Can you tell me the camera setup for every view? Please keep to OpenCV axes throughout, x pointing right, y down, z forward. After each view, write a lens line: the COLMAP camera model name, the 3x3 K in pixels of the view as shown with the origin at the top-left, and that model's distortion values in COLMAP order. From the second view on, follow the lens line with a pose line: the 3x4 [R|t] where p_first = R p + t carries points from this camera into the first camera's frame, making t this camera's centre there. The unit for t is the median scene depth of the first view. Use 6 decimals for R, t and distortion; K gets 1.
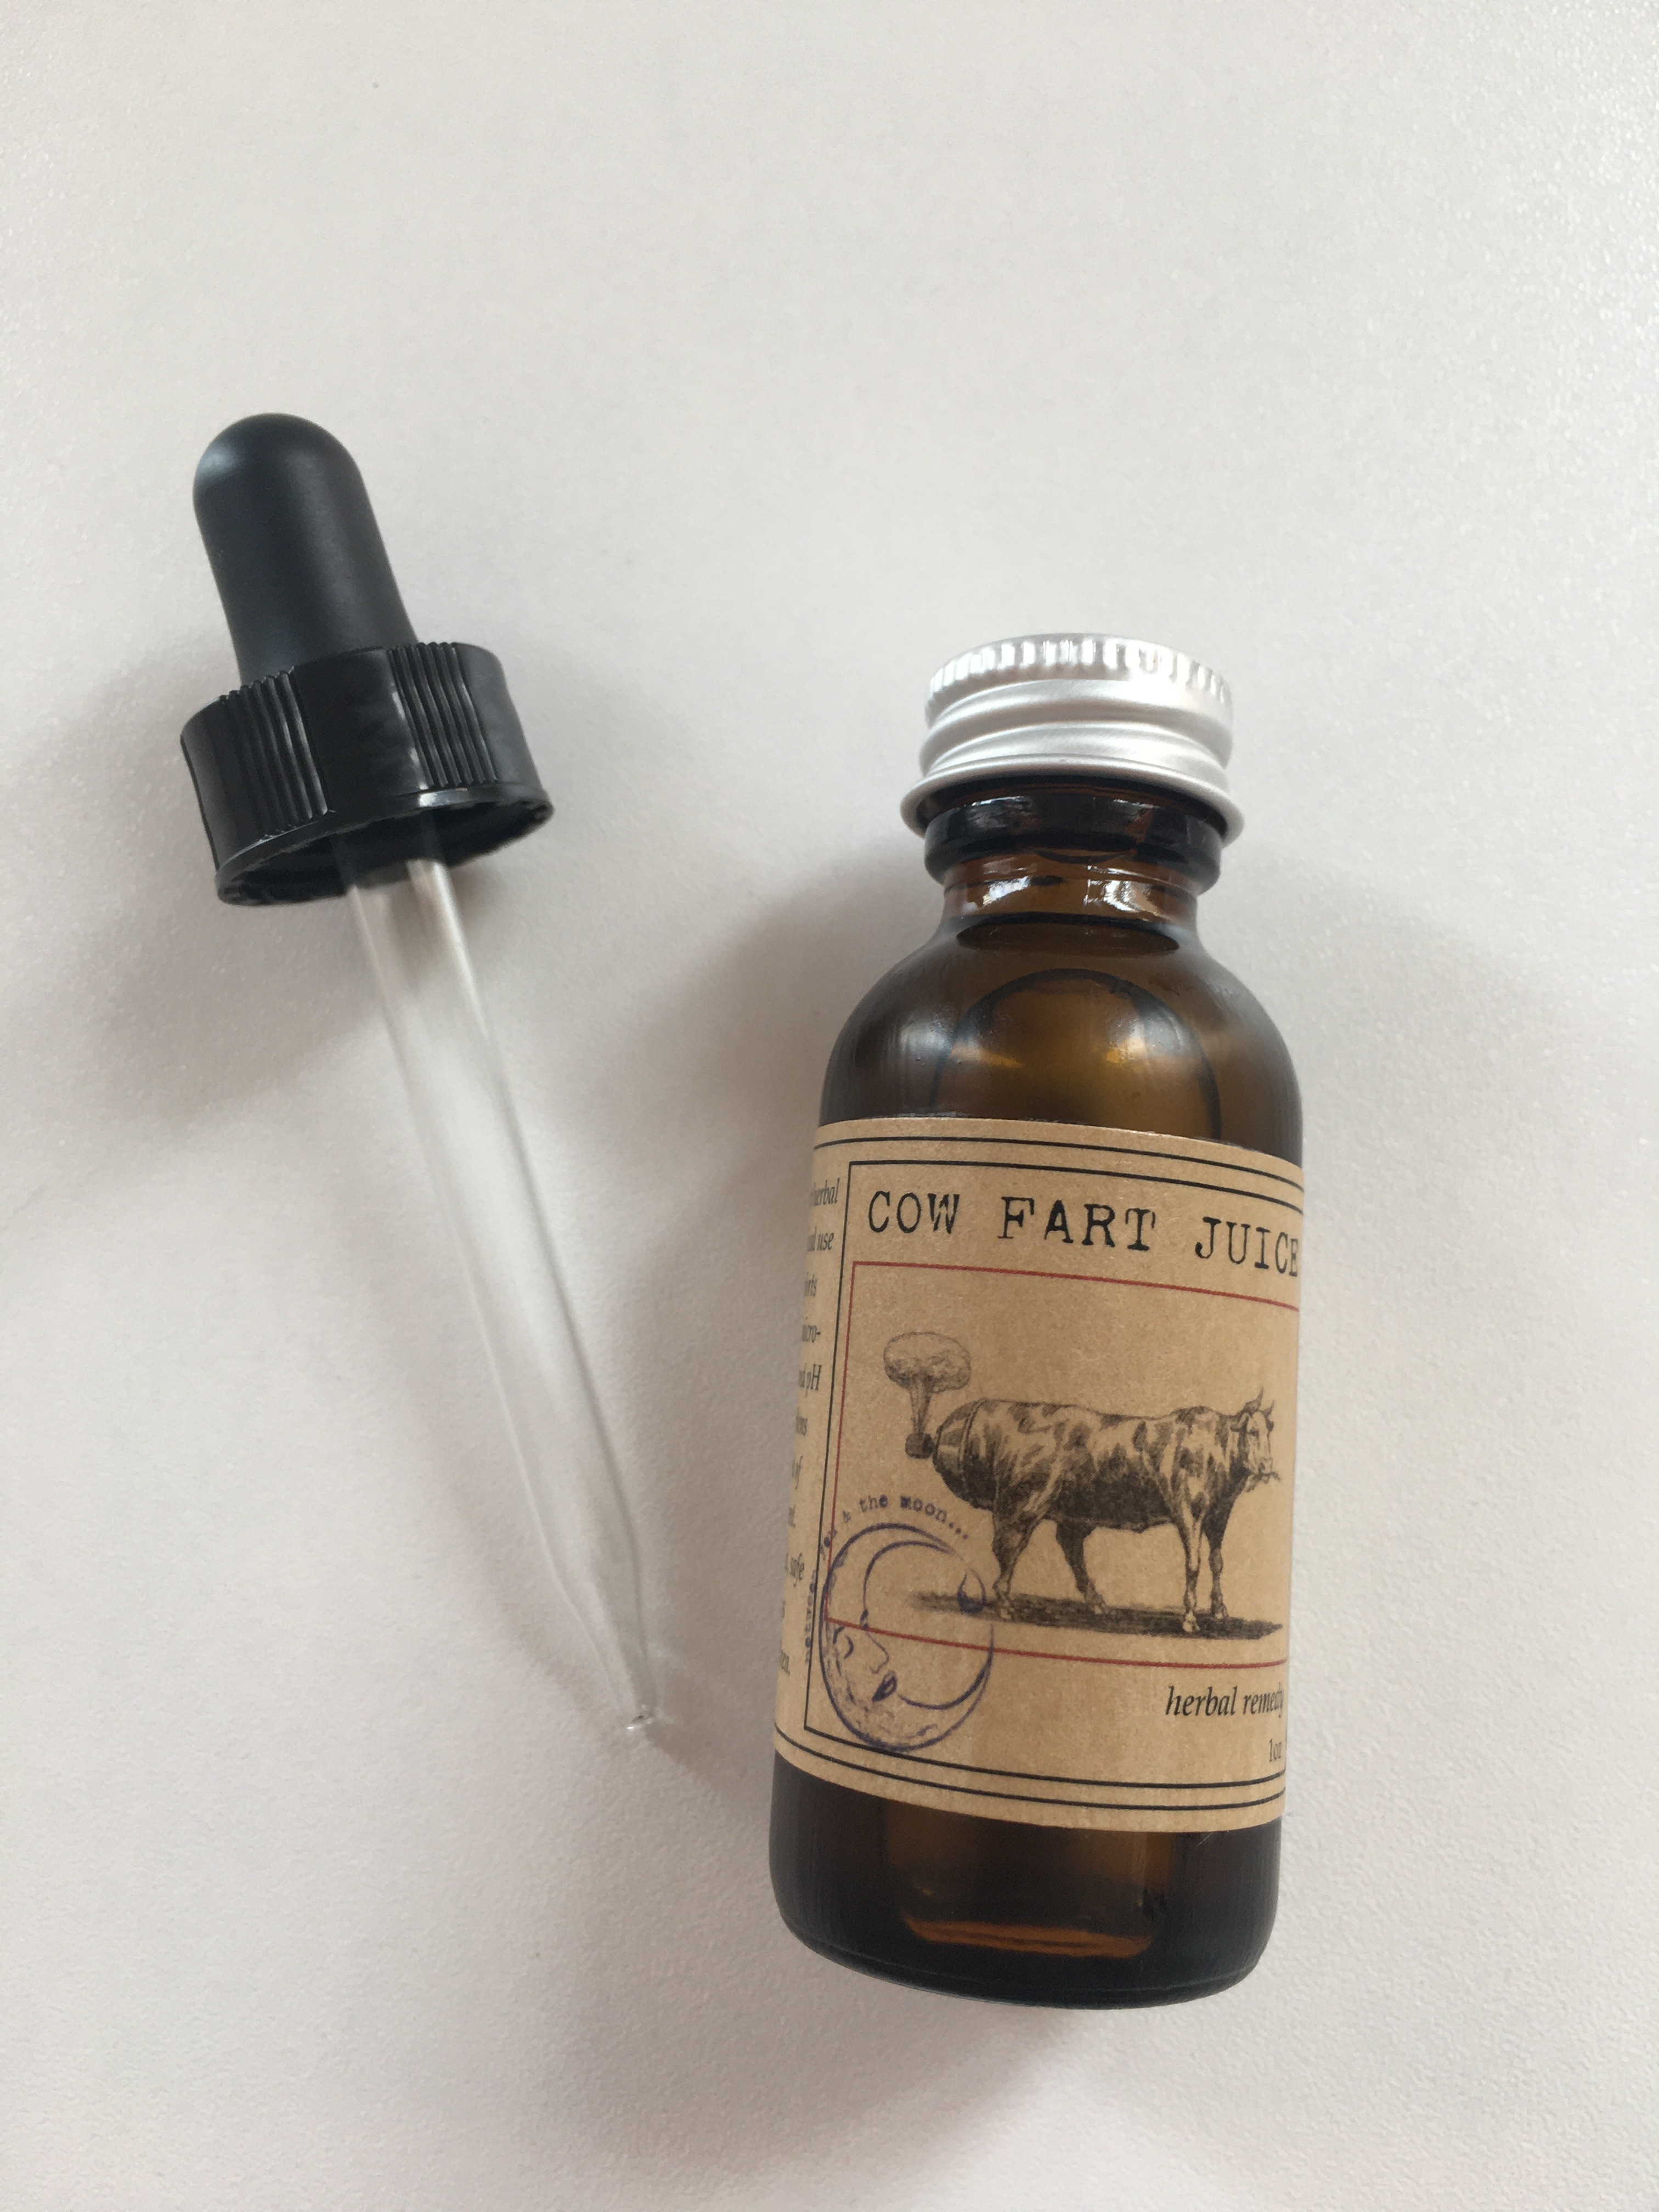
lens RADIAL K [[1858.5, 0, 826.9], [0, 1858.5, 1107.0], [0, 0, 1]] dist [0.009625, 0.010001]
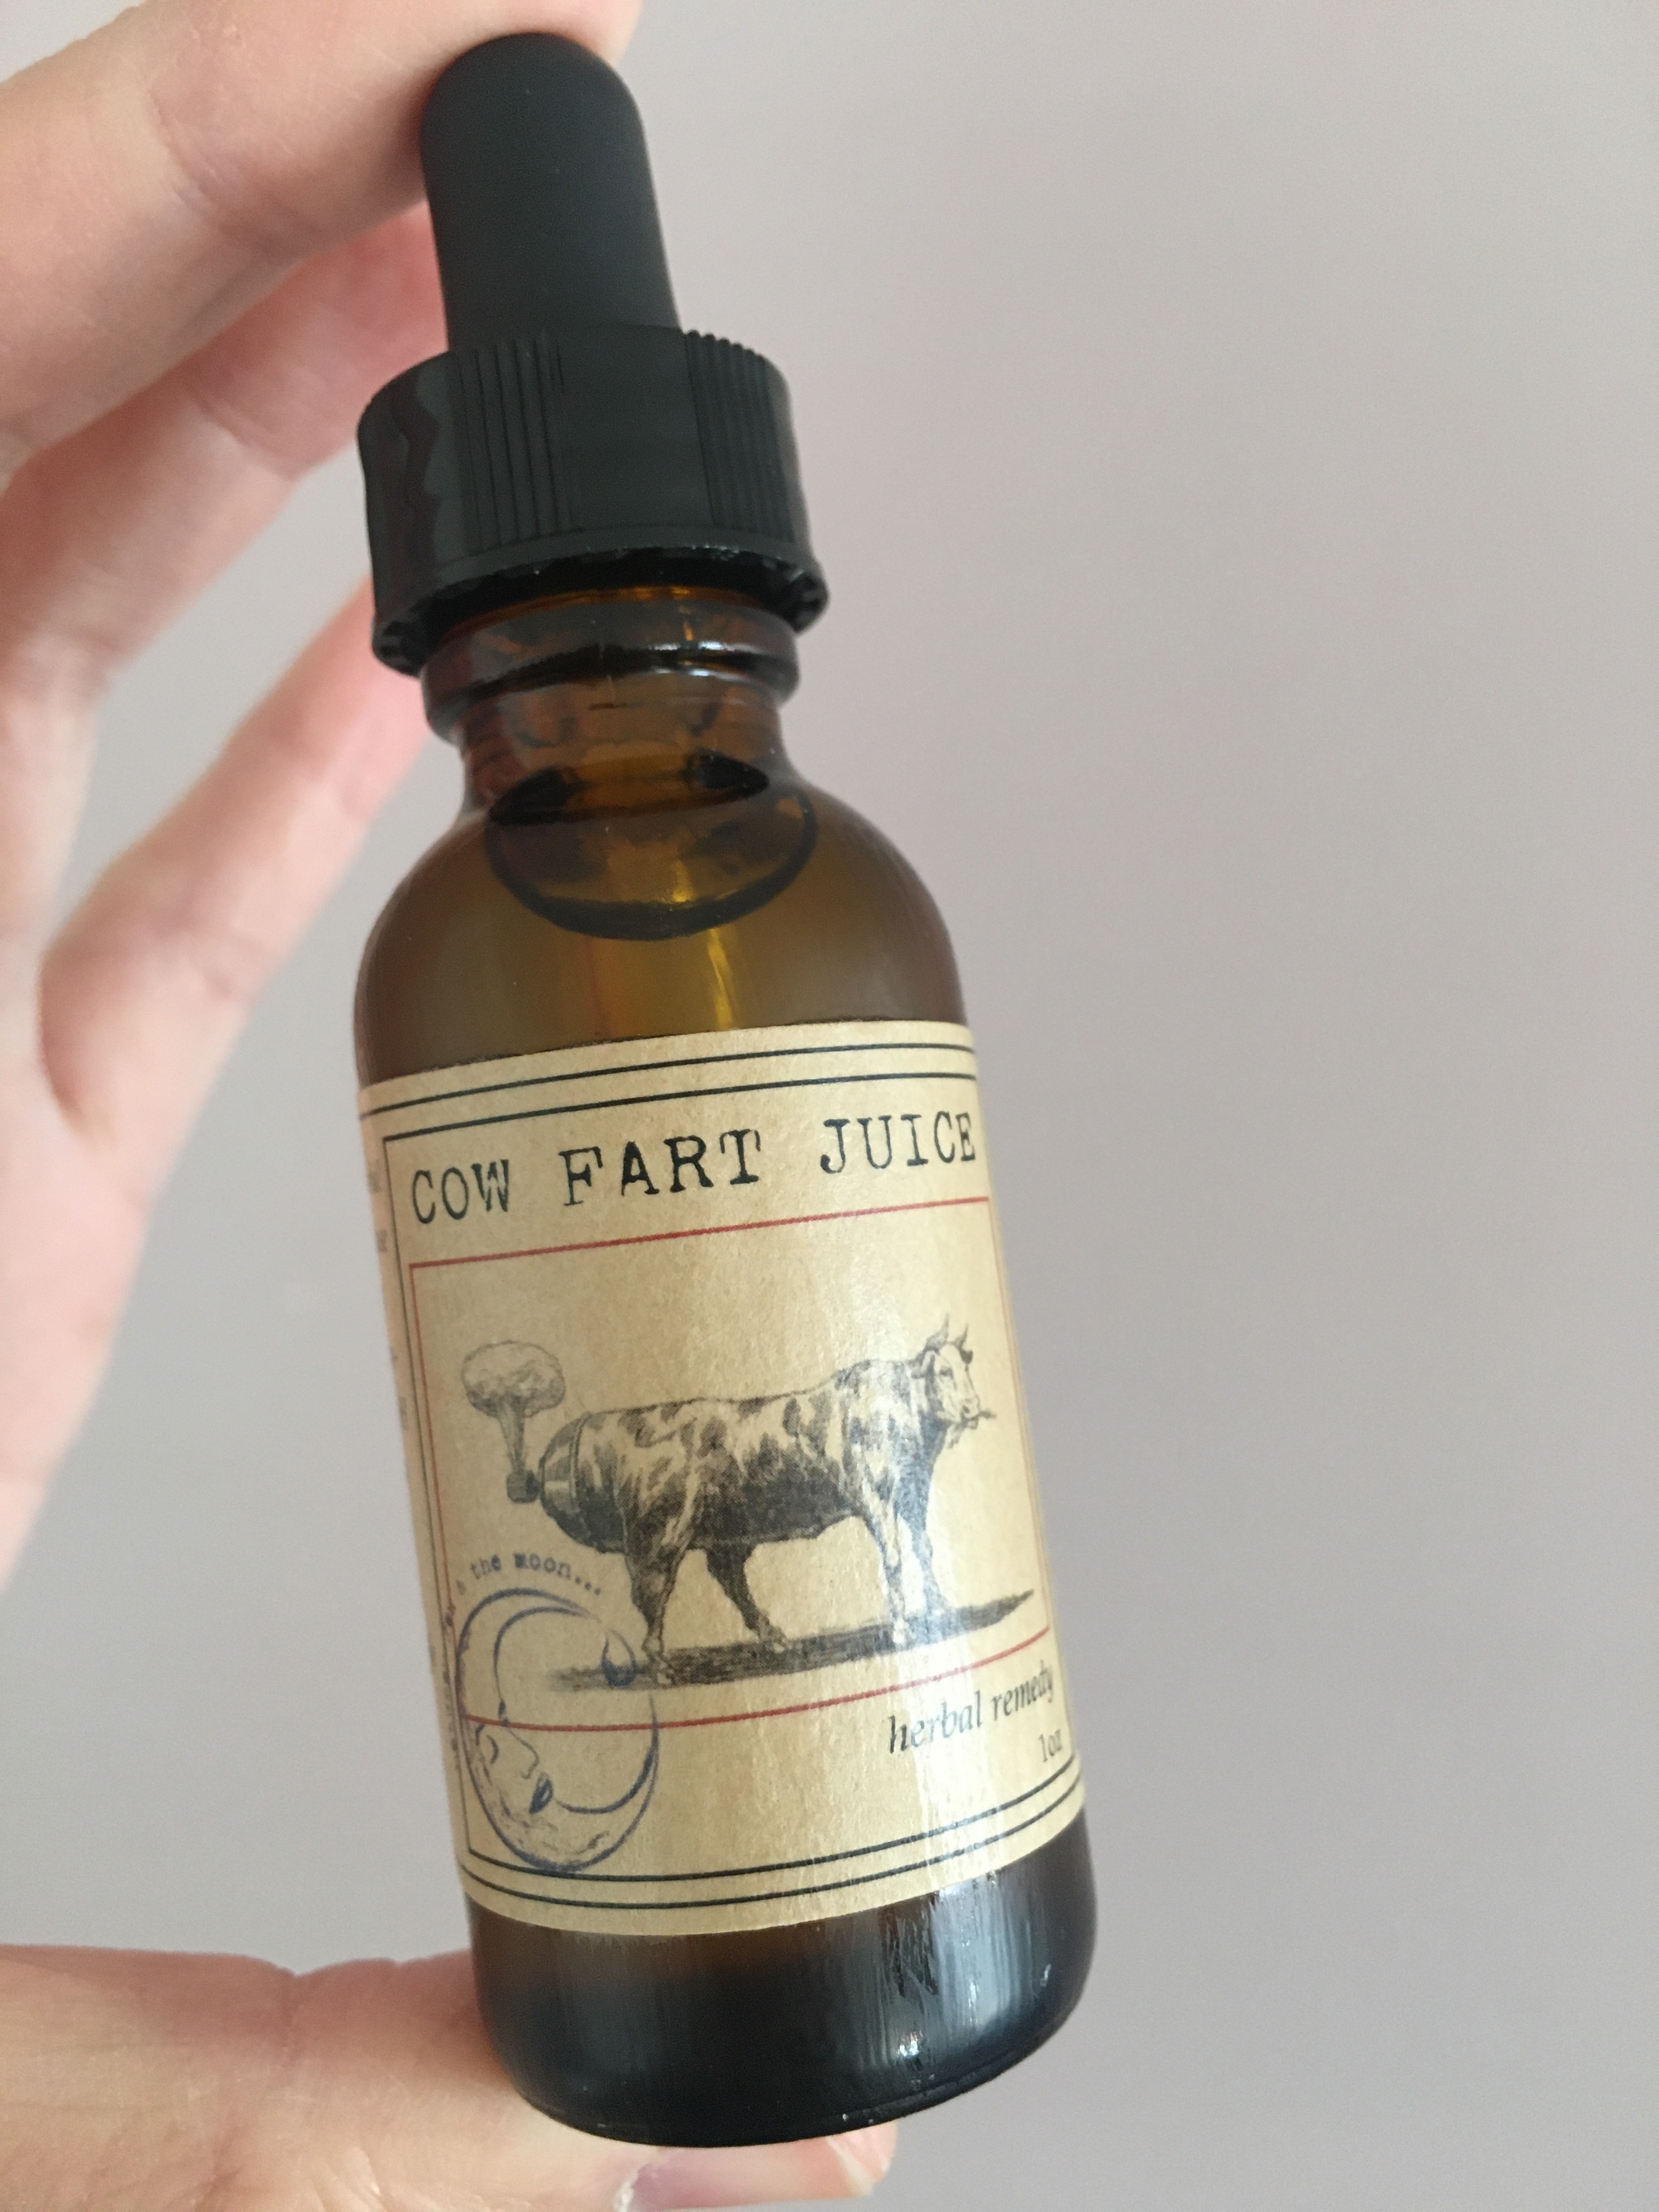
lens RADIAL K [[1858.5, 0, 830.7], [0, 1858.5, 1105.3], [0, 0, 1]] dist [0.009625, 0.010001]
pose [[0.976972, -0.209586, 0.039996, 0.178933], [0.205034, 0.974047, 0.095879, -0.021224], [-0.059053, -0.085470, 0.994589, 0.235035]]
